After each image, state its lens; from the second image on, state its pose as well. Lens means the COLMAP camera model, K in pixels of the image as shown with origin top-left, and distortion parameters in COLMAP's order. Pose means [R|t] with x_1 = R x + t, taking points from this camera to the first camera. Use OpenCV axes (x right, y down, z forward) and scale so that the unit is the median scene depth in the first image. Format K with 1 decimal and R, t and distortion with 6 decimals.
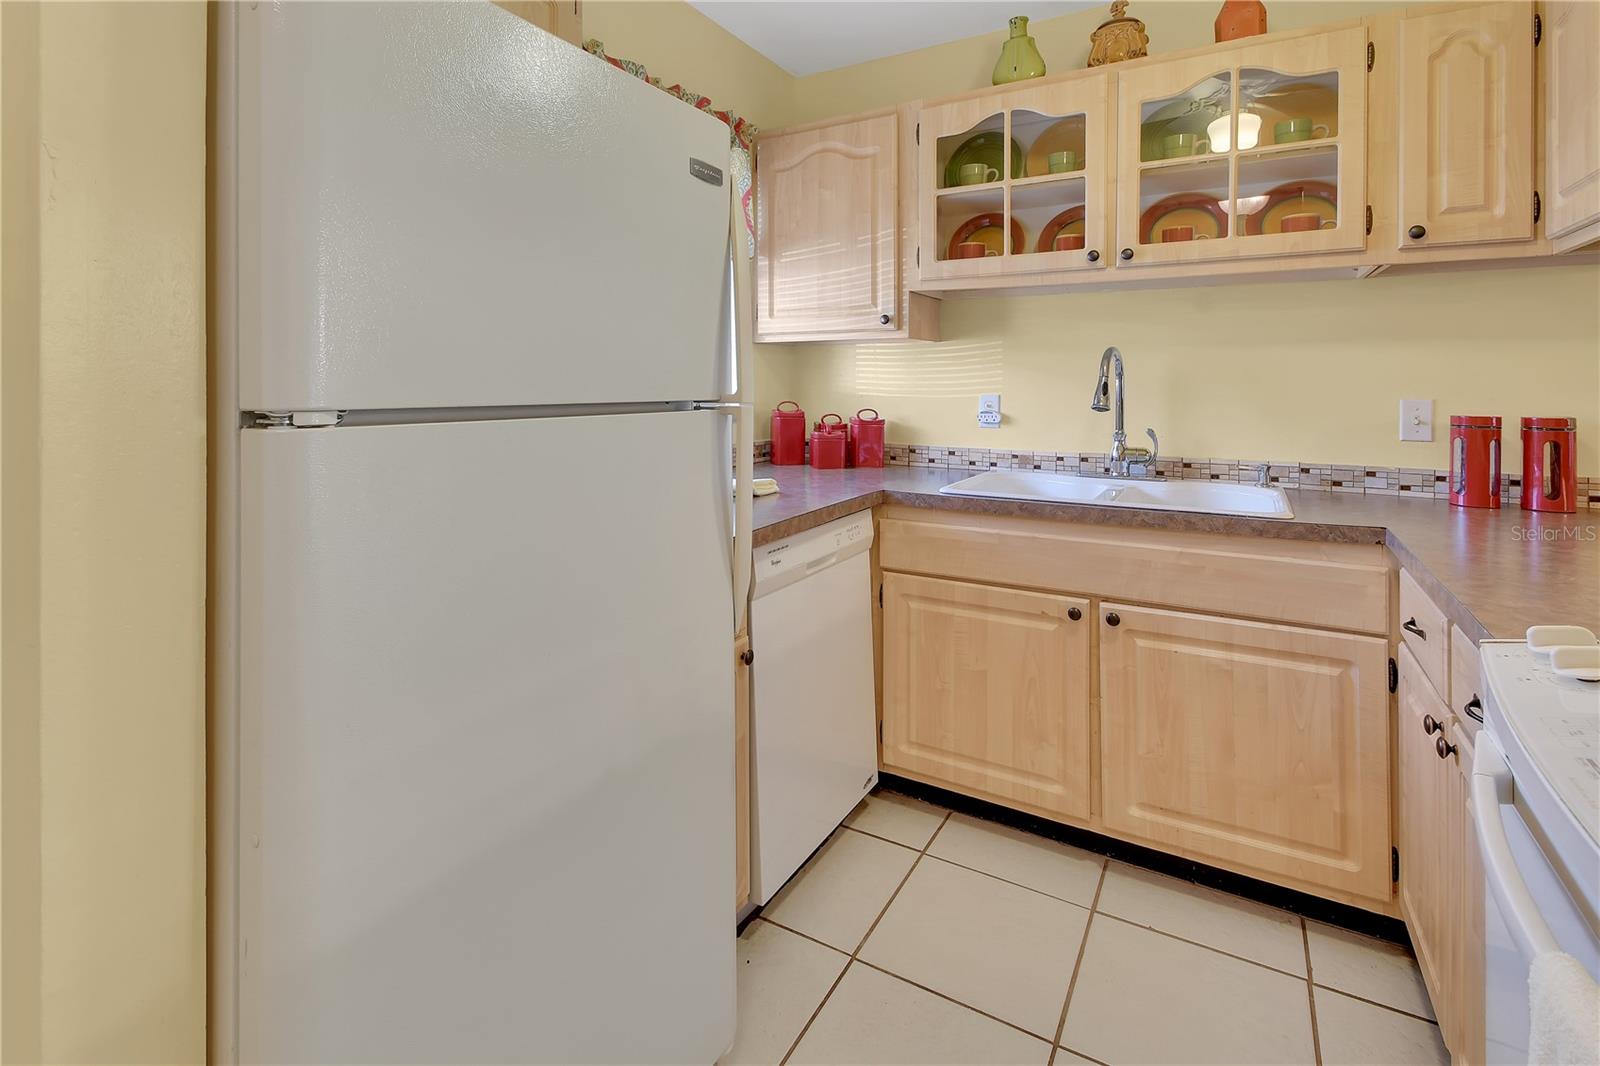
lens RADIAL K [[755.5, 0, 815.0], [0, 755.5, 507.1], [0, 0, 1]] dist [-0.004702, -0.003806]
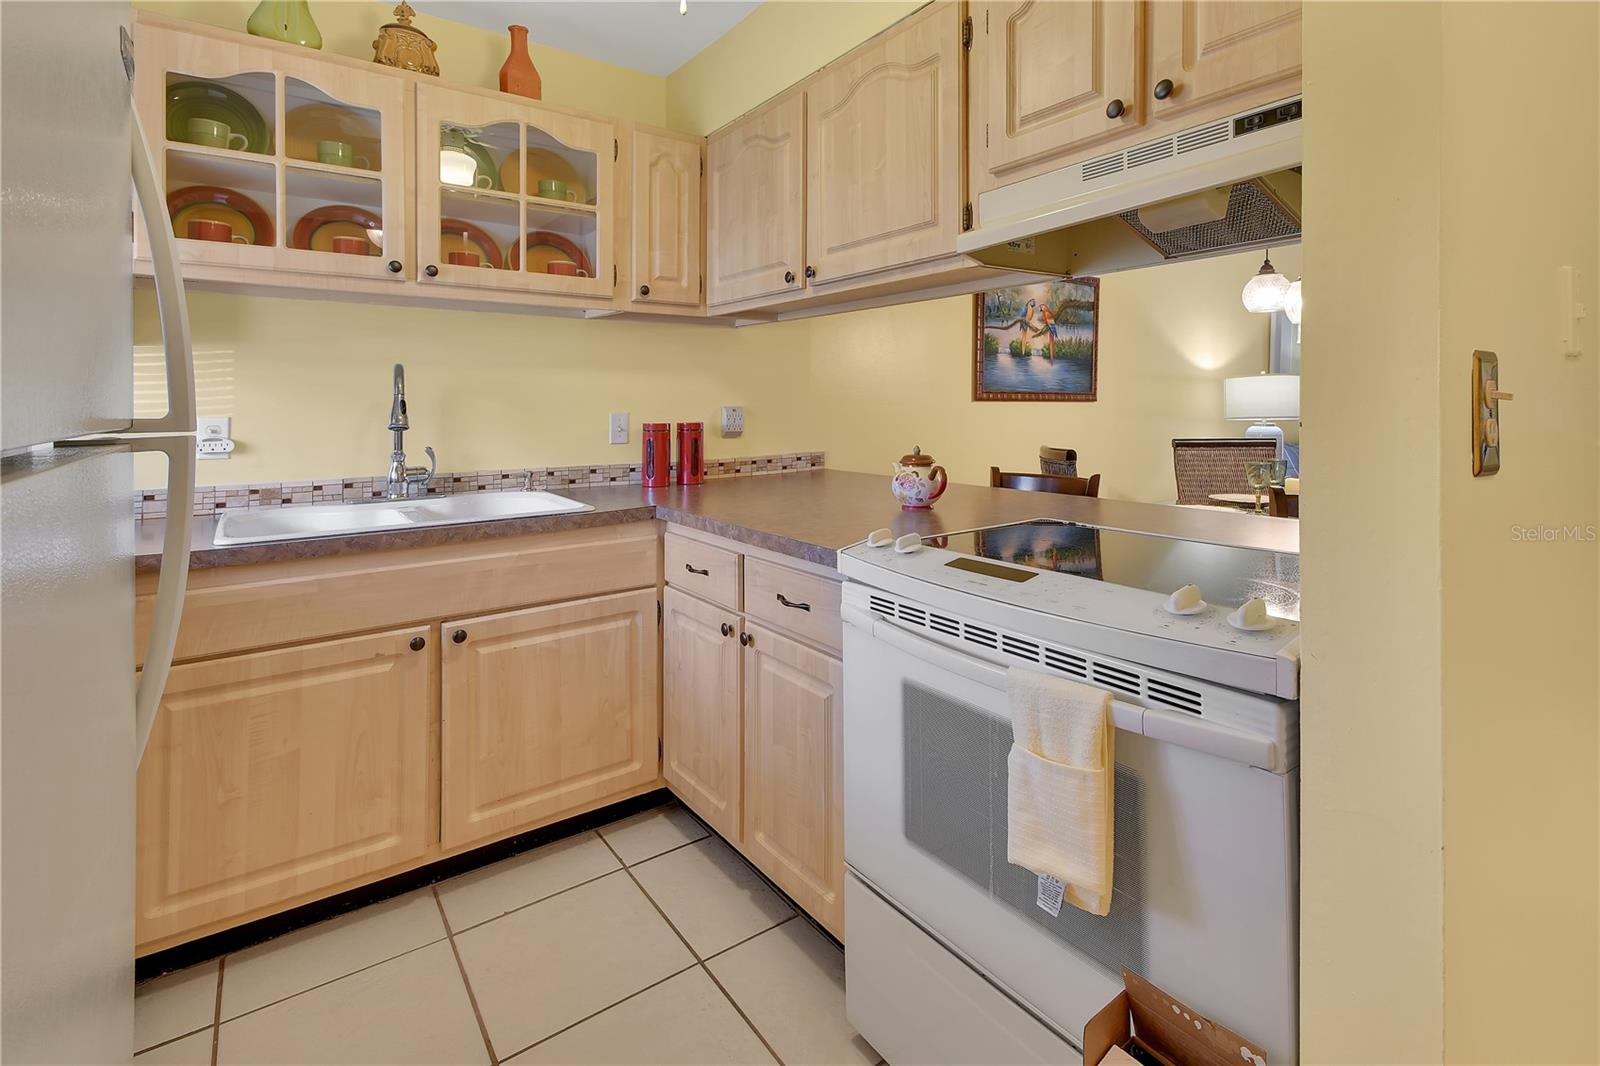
lens RADIAL K [[745.4, 0, 795.2], [0, 745.4, 536.1], [0, 0, 1]] dist [-0.004388, -0.003419]
pose [[0.395959, -0.166360, 0.903073, -0.296013], [0.151658, 0.981794, 0.114366, -0.027999], [-0.905658, 0.091674, 0.413980, 0.166583]]
